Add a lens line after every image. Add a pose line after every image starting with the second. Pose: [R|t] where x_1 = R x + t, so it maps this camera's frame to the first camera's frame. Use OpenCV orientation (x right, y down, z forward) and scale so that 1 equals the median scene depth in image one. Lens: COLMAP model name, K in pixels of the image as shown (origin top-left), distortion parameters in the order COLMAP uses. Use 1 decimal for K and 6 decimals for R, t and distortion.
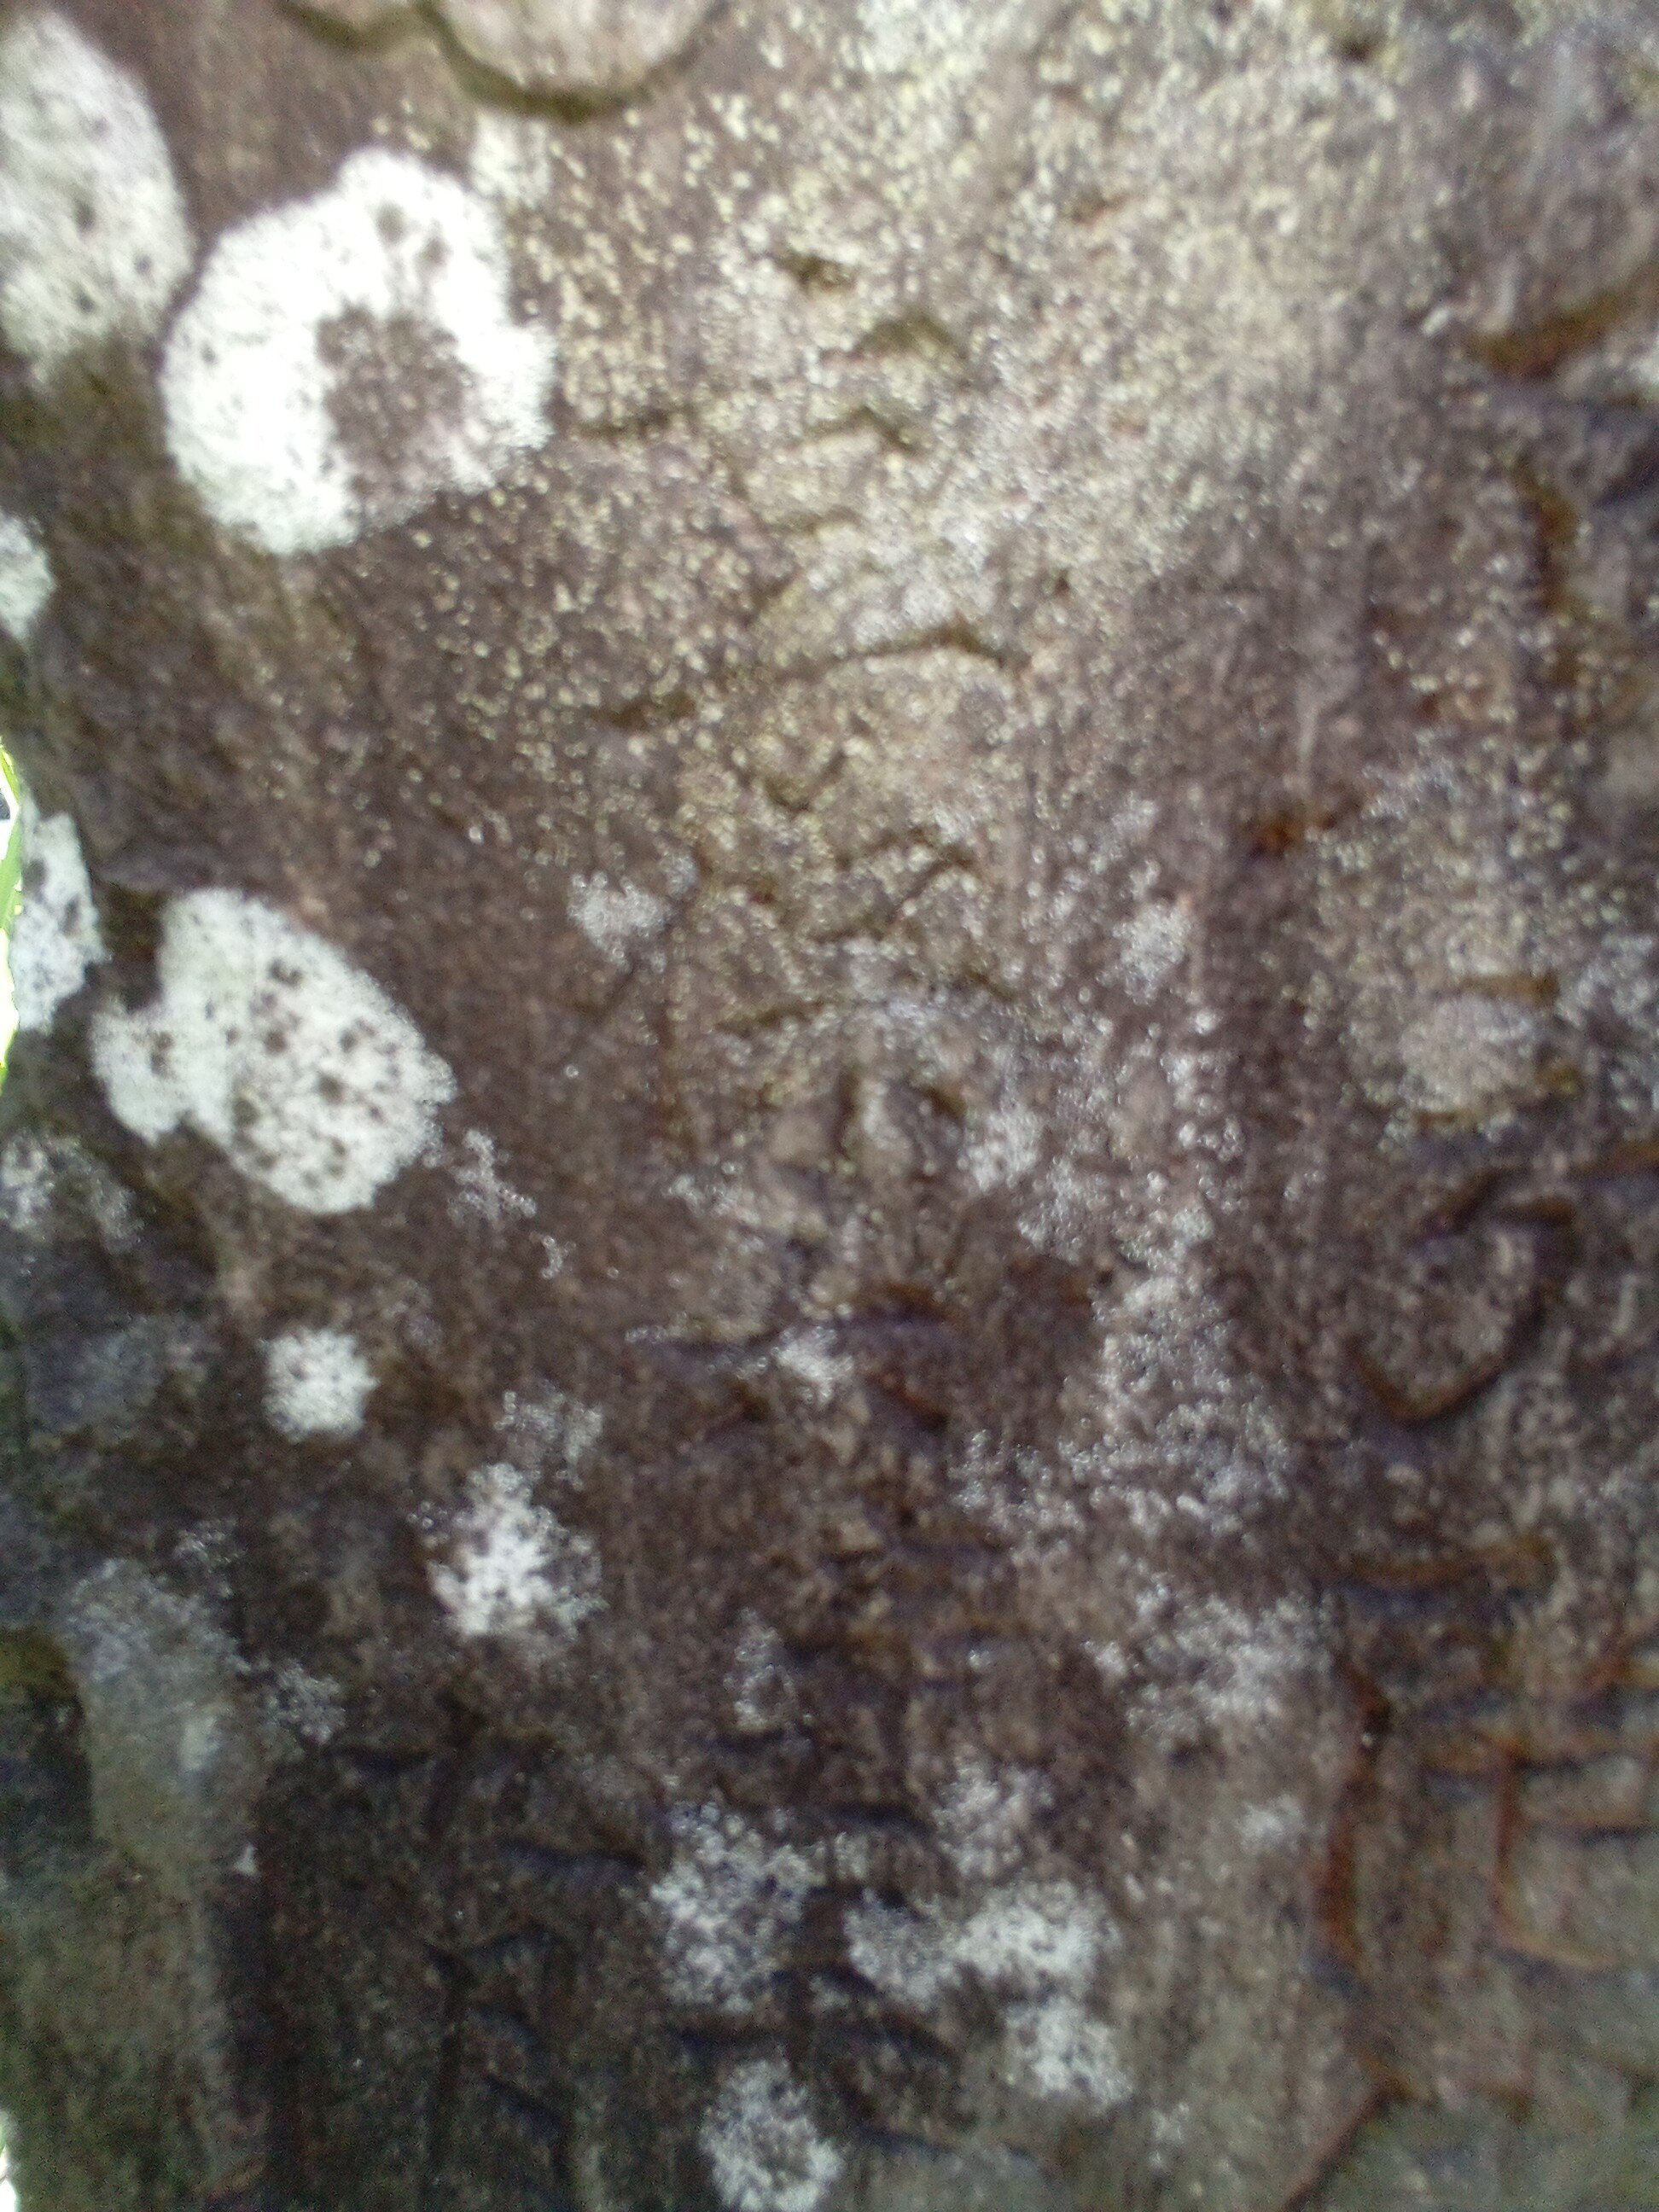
lens RADIAL K [[1781.8, 0, 827.9], [0, 1781.8, 1109.6], [0, 0, 1]] dist [0.048251, -0.040231]
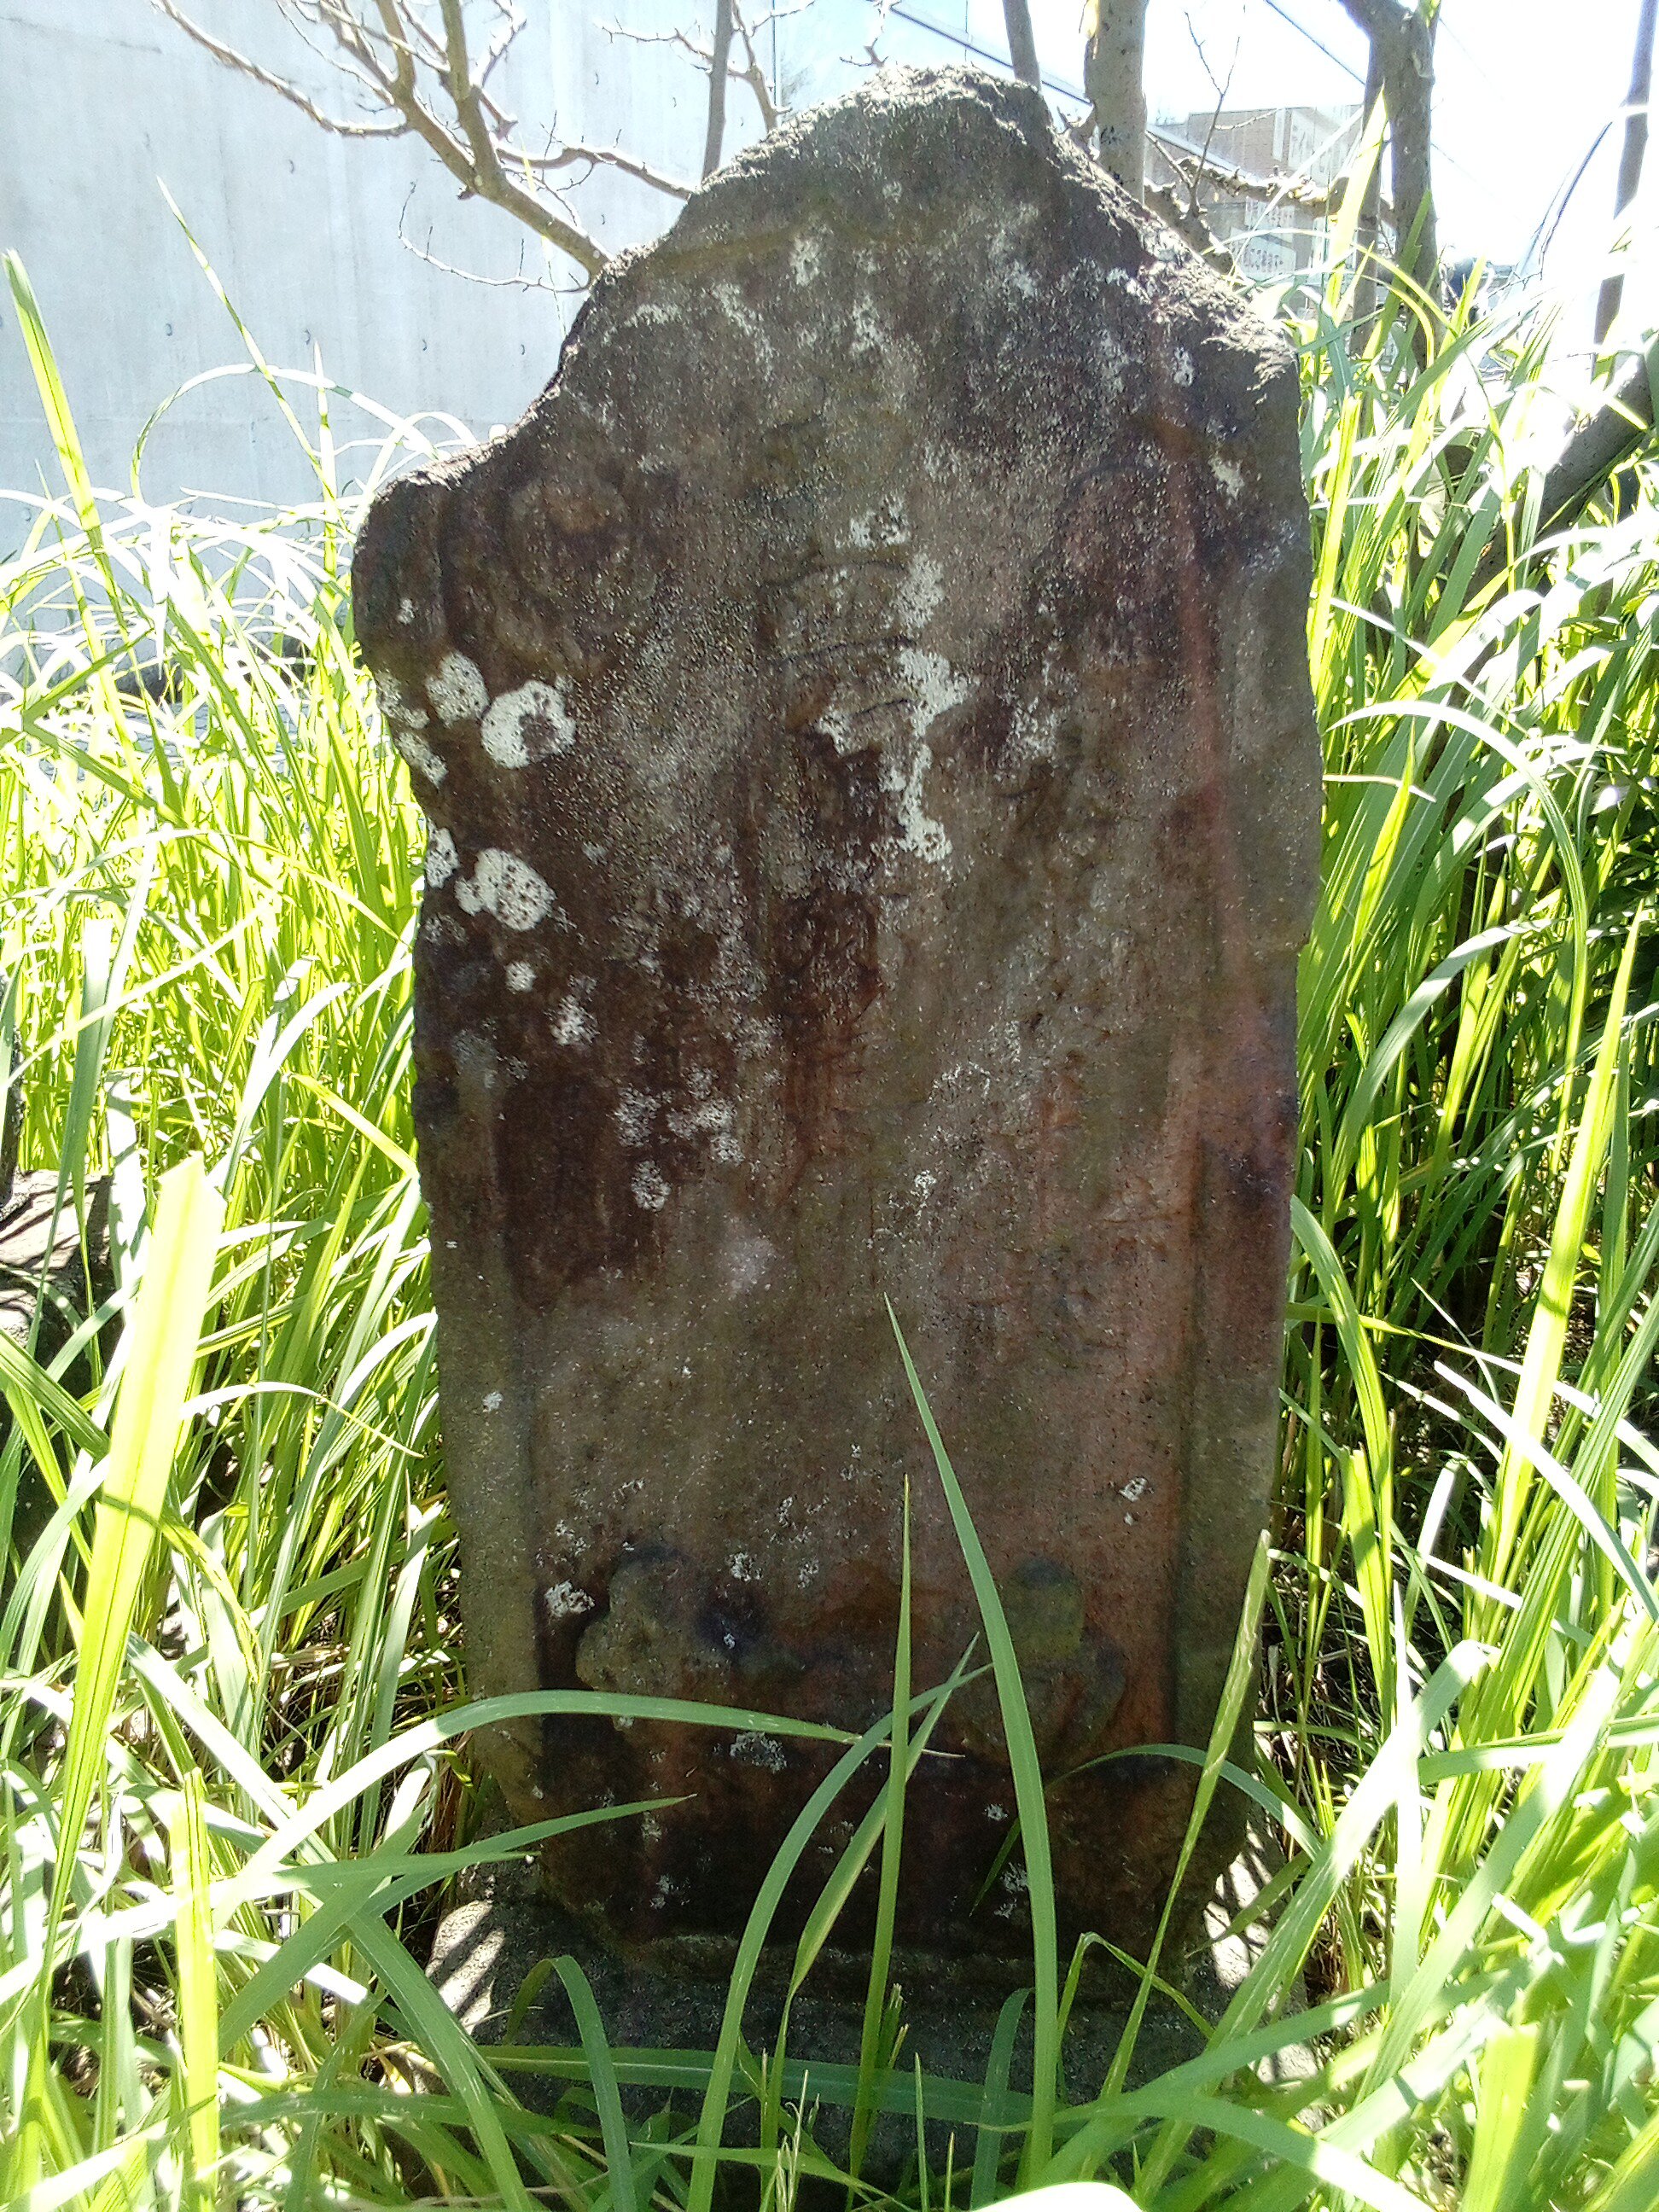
lens RADIAL K [[1781.8, 0, 830.0], [0, 1781.8, 1096.6], [0, 0, 1]] dist [0.048251, -0.040231]
pose [[0.998225, -0.041868, 0.042346, 0.213825], [0.038929, 0.996926, 0.067994, 0.184431], [-0.045063, -0.066225, 0.996787, -2.998576]]
